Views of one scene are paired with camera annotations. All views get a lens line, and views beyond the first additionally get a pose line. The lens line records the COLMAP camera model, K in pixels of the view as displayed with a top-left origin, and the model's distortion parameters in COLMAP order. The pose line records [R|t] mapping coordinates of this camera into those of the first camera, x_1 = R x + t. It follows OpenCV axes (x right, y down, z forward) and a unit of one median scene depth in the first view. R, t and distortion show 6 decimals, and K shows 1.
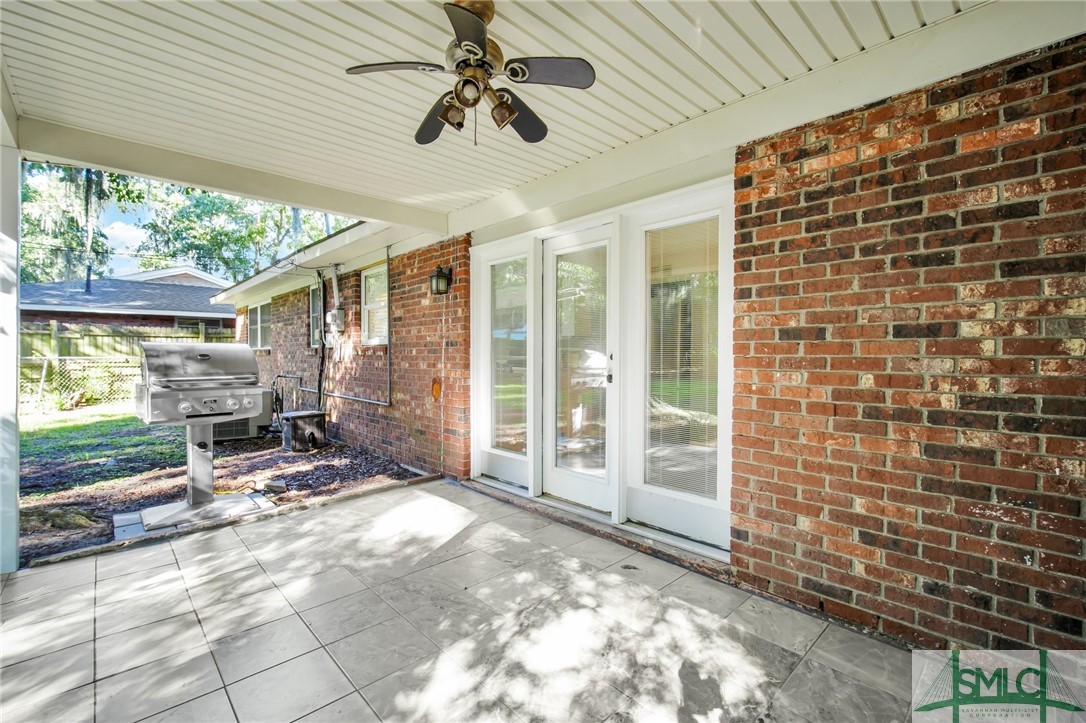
lens RADIAL K [[479.7, 0, 541.4], [0, 479.7, 344.1], [0, 0, 1]] dist [-0.002245, -0.000098]
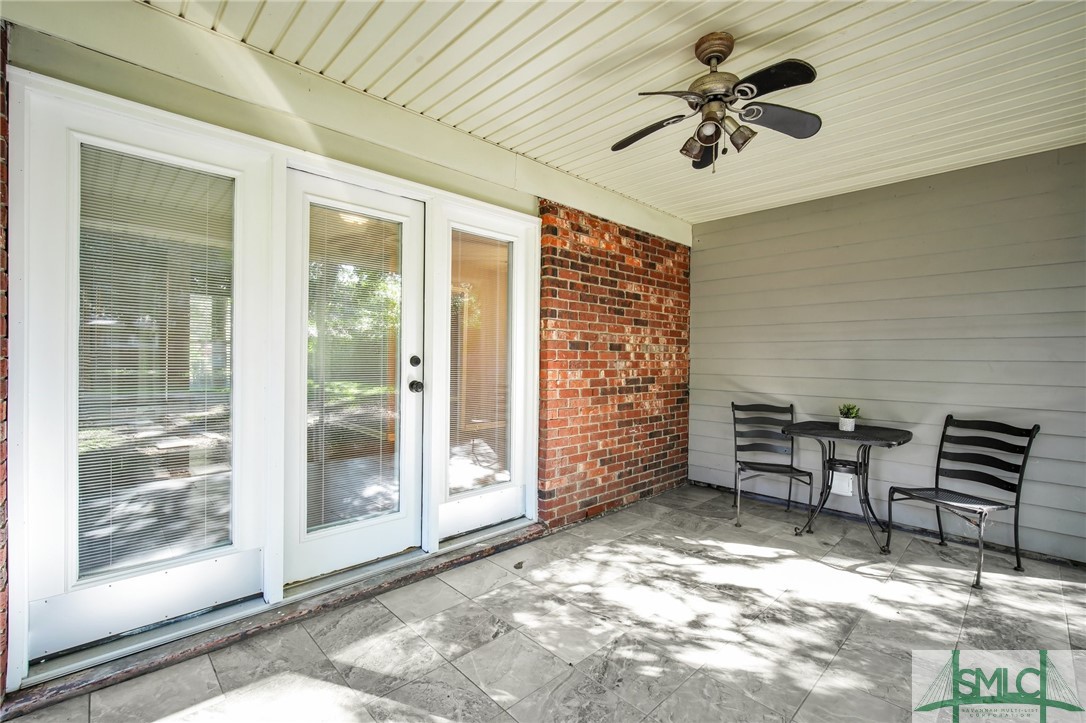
lens RADIAL K [[472.4, 0, 543.0], [0, 472.4, 361.5], [0, 0, 1]] dist [0.001401, 0.000290]
pose [[-0.007369, 0.005842, 0.999956, -1.062441], [-0.016460, 0.999847, -0.005963, 0.043798], [-0.999837, -0.016504, -0.007272, 1.224095]]
